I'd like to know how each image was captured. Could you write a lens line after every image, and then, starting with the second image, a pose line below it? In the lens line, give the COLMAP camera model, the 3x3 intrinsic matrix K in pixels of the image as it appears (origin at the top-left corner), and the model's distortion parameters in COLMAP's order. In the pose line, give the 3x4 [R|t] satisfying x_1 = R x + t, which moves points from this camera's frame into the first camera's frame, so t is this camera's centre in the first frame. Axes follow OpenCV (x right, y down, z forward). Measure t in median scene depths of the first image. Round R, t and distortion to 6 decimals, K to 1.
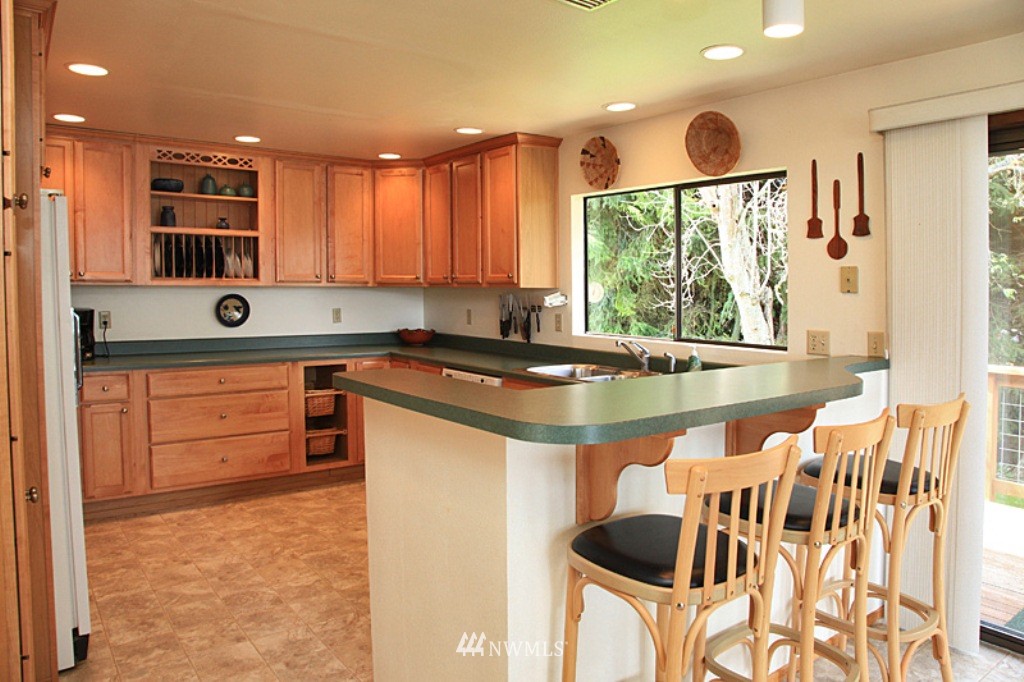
lens RADIAL K [[695.7, 0, 506.9], [0, 695.7, 337.9], [0, 0, 1]] dist [-0.078613, 0.034904]
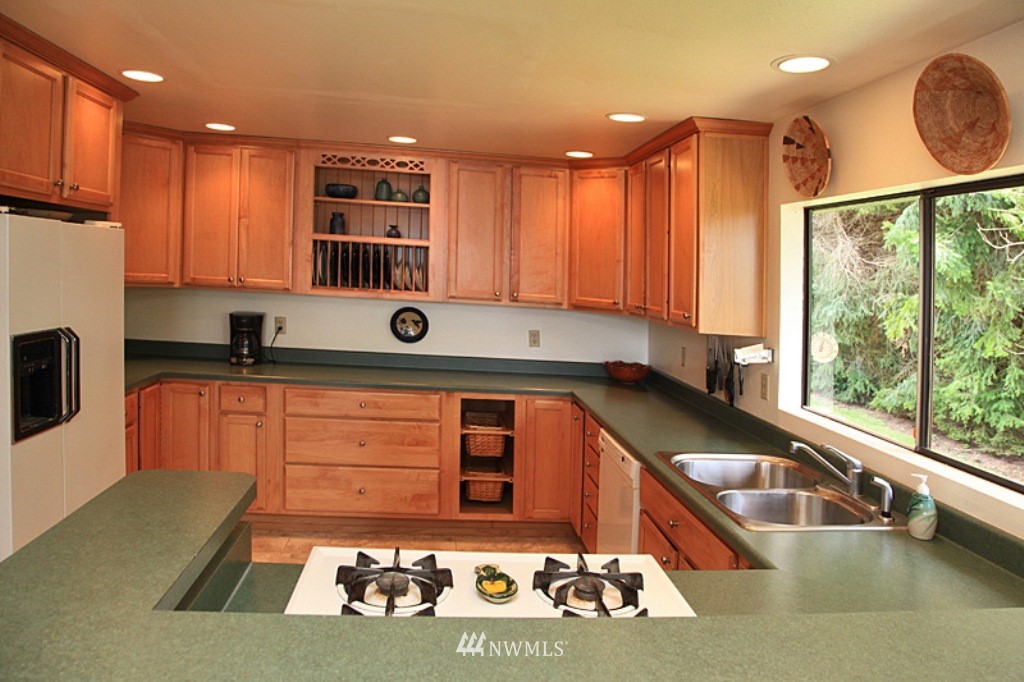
lens RADIAL K [[695.7, 0, 519.3], [0, 695.7, 277.8], [0, 0, 1]] dist [-0.078613, 0.034904]
pose [[0.867697, 0.053859, -0.494167, 0.200284], [-0.094157, 0.993924, -0.057002, -0.069420], [0.488095, 0.095990, 0.867496, 0.287630]]
